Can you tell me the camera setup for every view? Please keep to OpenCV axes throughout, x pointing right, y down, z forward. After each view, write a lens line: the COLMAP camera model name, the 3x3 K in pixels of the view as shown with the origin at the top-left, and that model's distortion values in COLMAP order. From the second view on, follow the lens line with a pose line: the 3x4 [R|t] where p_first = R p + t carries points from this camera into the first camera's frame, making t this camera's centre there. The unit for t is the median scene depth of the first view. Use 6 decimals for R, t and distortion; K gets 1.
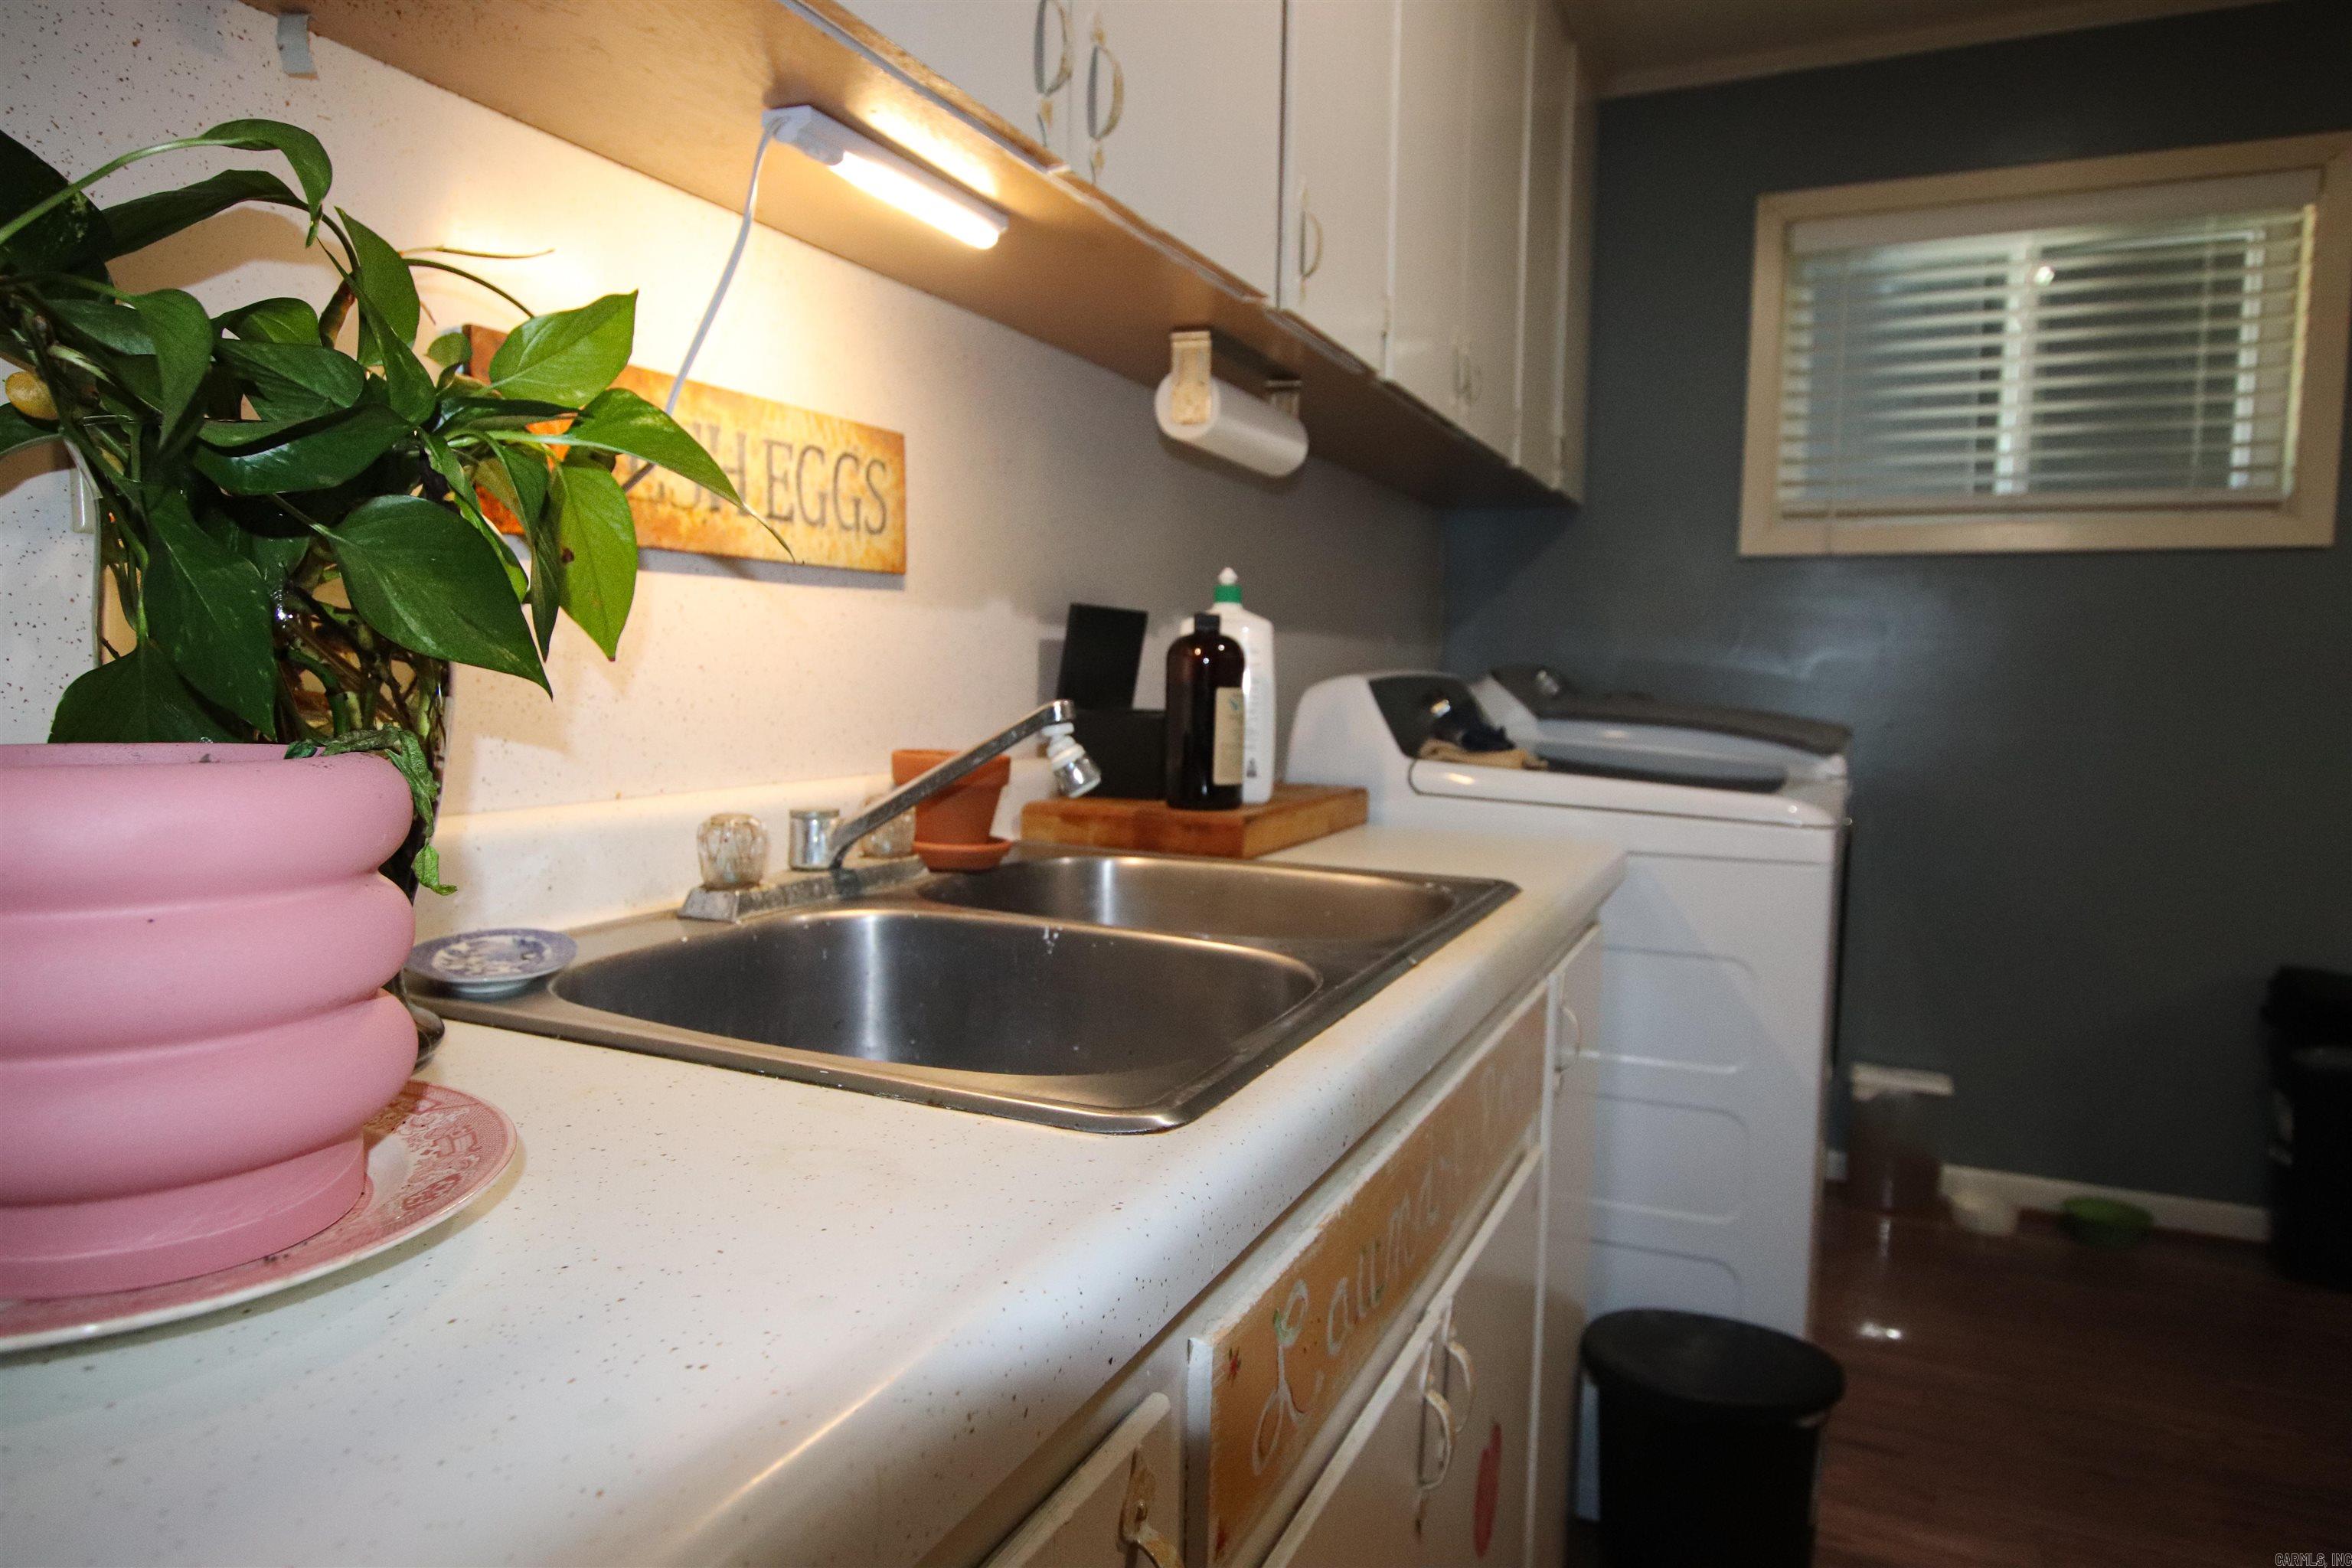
lens RADIAL K [[1418.1, 0, 1168.3], [0, 1418.1, 807.5], [0, 0, 1]] dist [-0.030825, 0.000946]
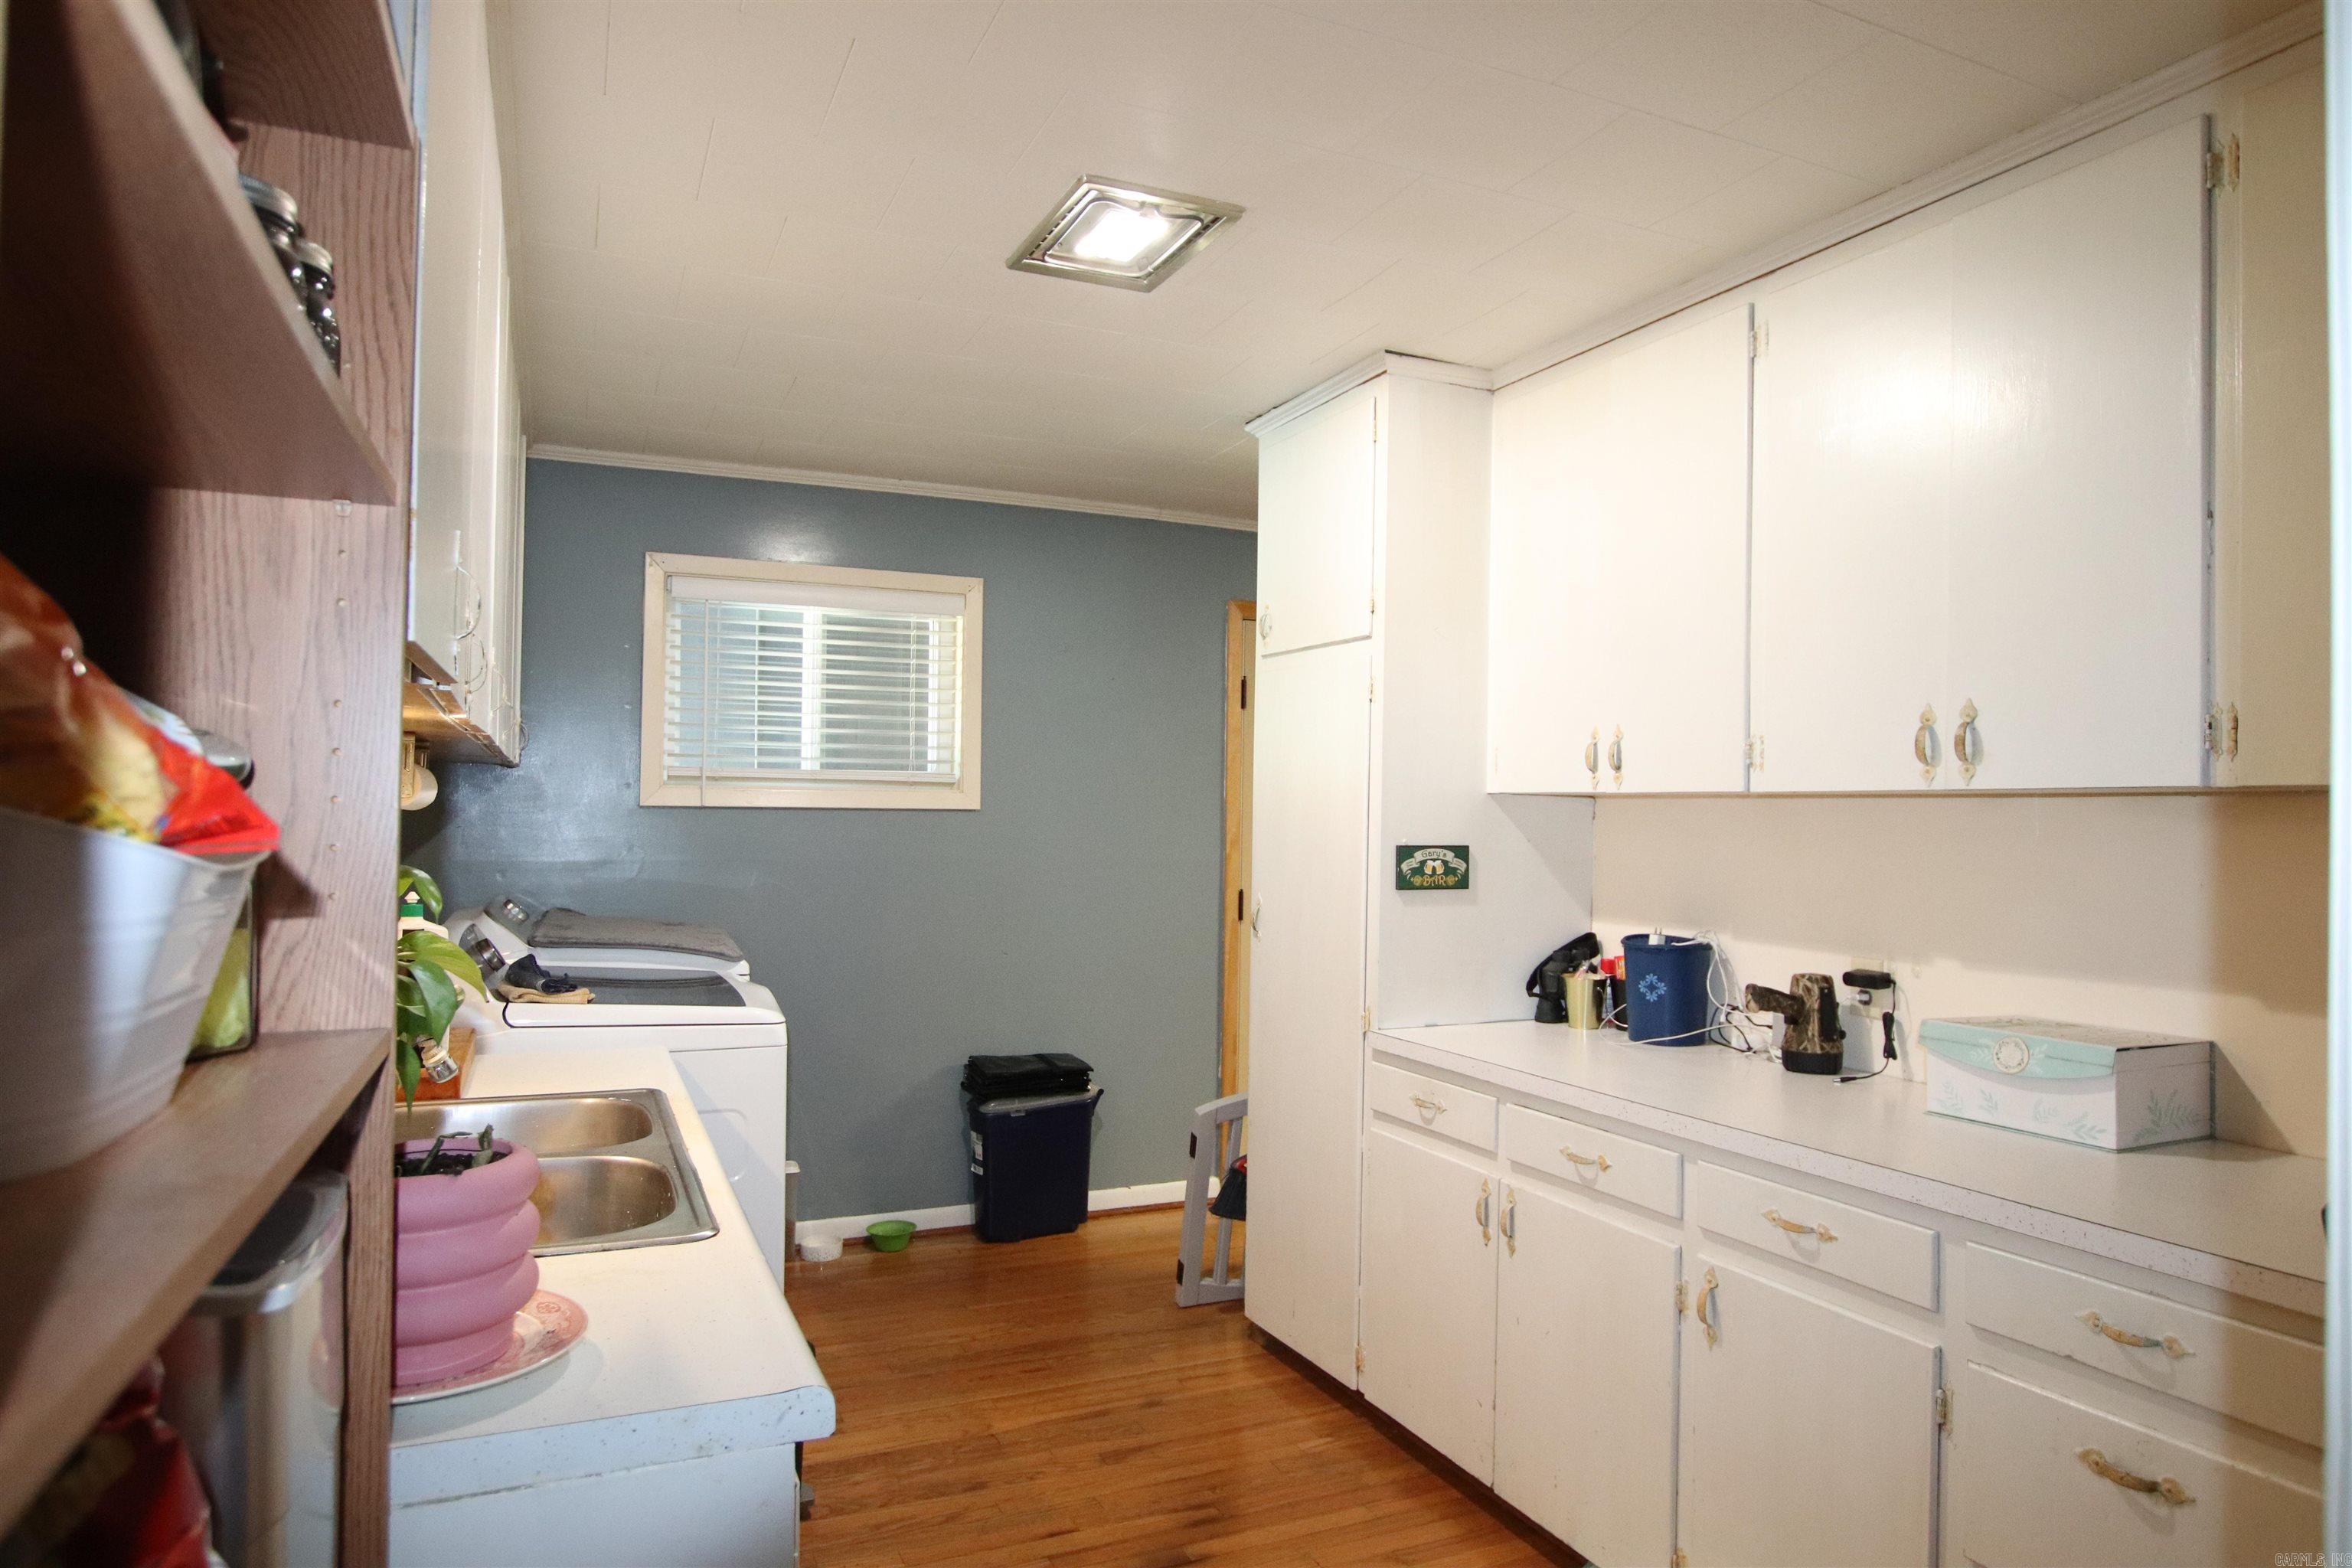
lens RADIAL K [[1418.1, 0, 1165.7], [0, 1418.1, 791.4], [0, 0, 1]] dist [-0.030825, 0.000946]
pose [[0.640308, 0.002317, 0.768115, -0.364225], [0.068507, 0.995838, -0.060111, -0.085826], [-0.765057, 0.091111, 0.637484, -0.303832]]
